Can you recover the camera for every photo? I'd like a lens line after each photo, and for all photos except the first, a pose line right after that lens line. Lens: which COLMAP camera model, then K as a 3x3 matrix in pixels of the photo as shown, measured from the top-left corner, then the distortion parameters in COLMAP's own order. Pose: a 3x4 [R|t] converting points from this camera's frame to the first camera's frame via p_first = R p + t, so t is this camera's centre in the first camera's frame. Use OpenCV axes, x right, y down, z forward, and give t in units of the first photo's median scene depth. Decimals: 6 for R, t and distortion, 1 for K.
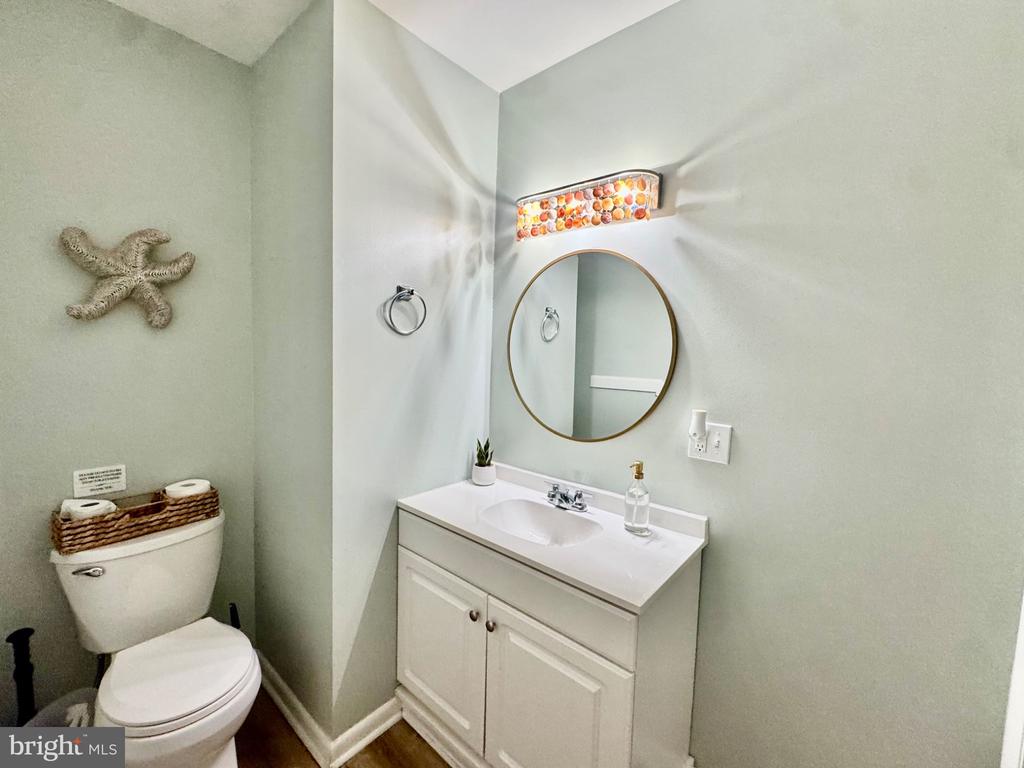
lens RADIAL K [[408.3, 0, 502.4], [0, 408.3, 383.3], [0, 0, 1]] dist [-0.003176, 0.000541]
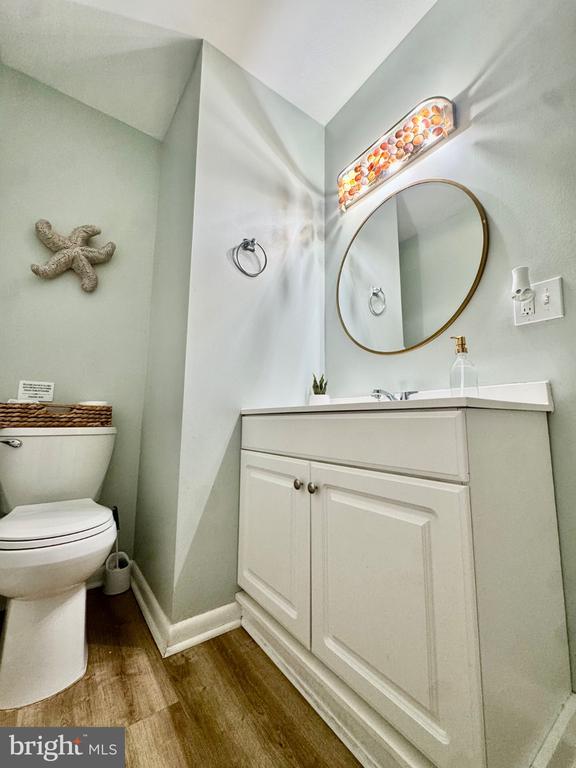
lens RADIAL K [[306.2, 0, 288.9], [0, 306.2, 382.4], [0, 0, 1]] dist [-0.003176, 0.000541]
pose [[0.974752, -0.045886, -0.218525, 0.073142], [0.002221, 0.980602, -0.195998, 0.396149], [0.223280, 0.190564, 0.955945, 0.185035]]
